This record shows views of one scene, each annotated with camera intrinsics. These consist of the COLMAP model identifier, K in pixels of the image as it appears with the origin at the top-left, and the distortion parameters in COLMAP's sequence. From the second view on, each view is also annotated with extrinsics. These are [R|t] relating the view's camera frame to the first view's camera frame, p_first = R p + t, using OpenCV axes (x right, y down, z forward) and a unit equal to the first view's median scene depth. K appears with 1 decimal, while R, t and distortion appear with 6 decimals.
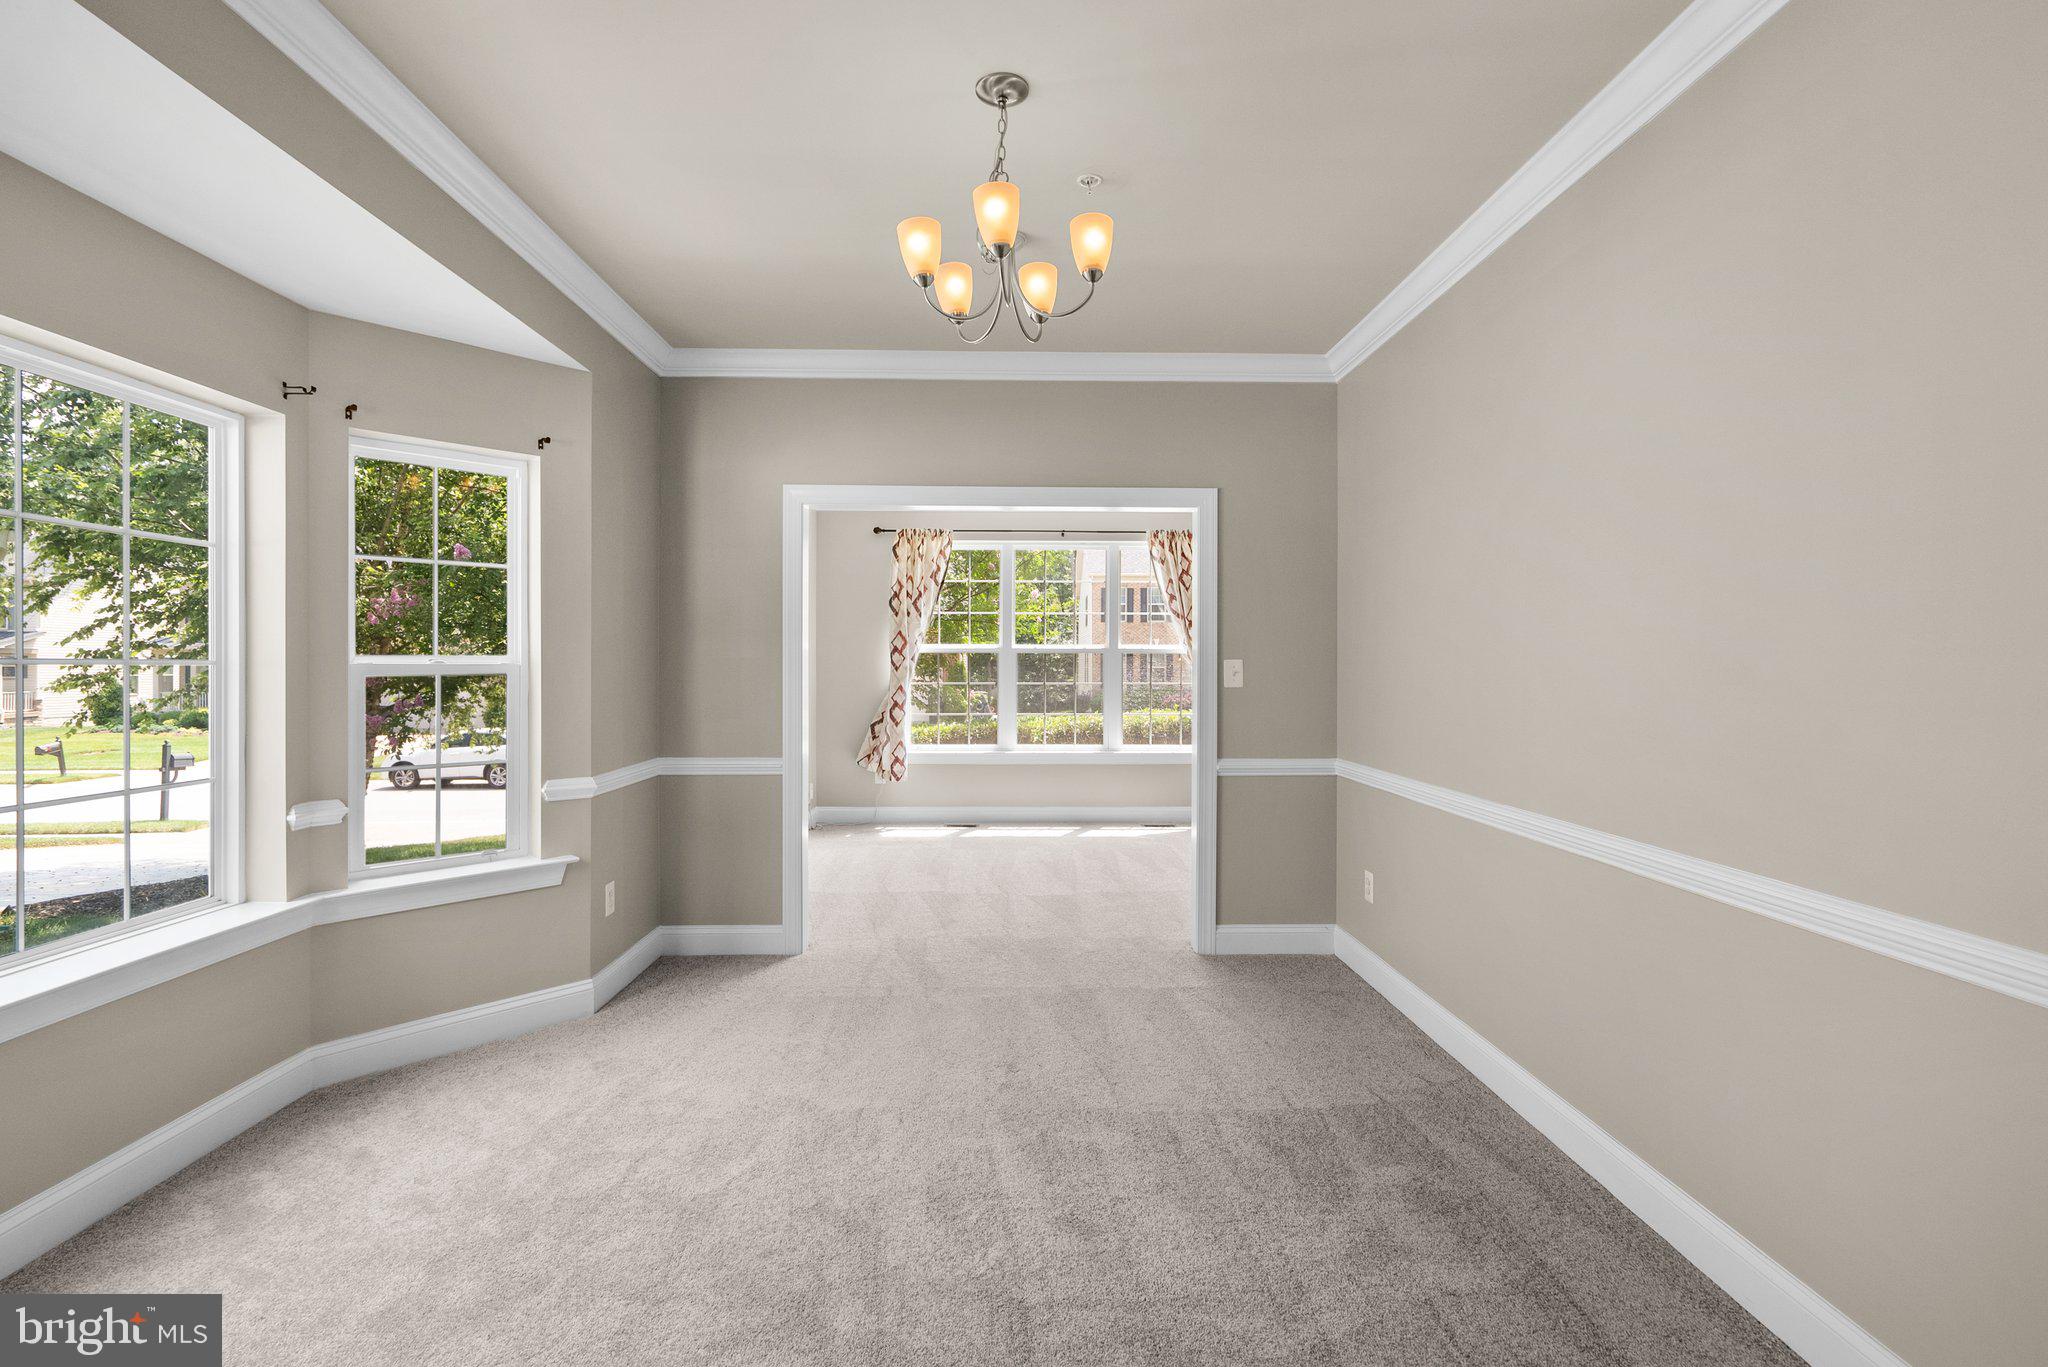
lens RADIAL K [[936.4, 0, 1020.9], [0, 936.4, 678.2], [0, 0, 1]] dist [-0.000440, 0.001441]
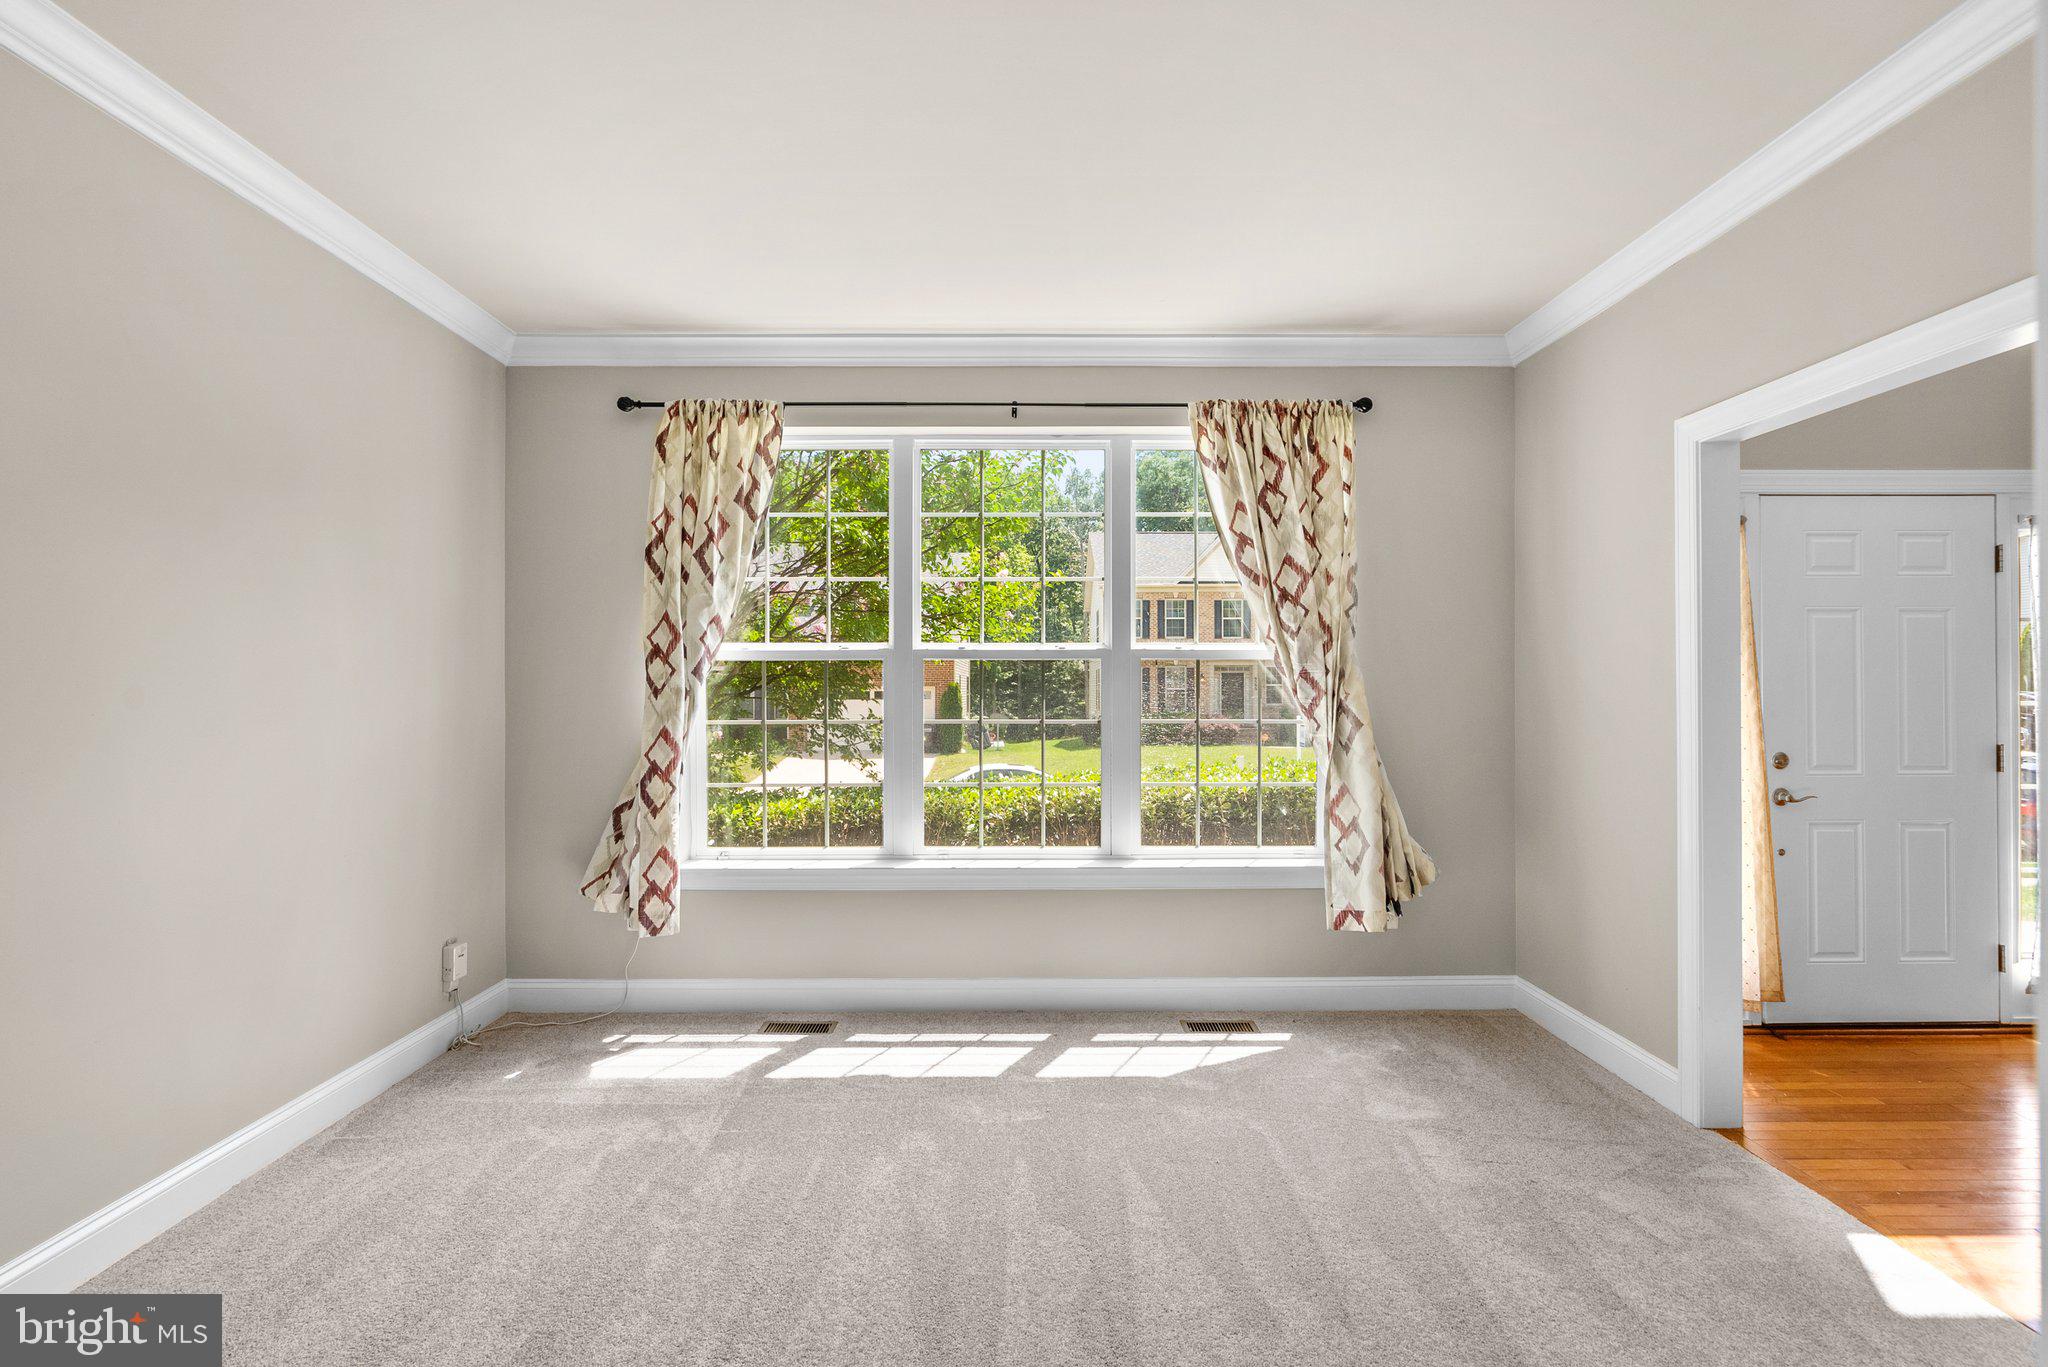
lens RADIAL K [[936.4, 0, 1036.5], [0, 936.4, 690.2], [0, 0, 1]] dist [-0.000440, 0.001441]
pose [[0.999913, -0.002878, -0.012882, 0.062775], [0.002912, 0.999992, 0.002653, -0.012125], [0.012875, -0.002690, 0.999914, 0.525149]]
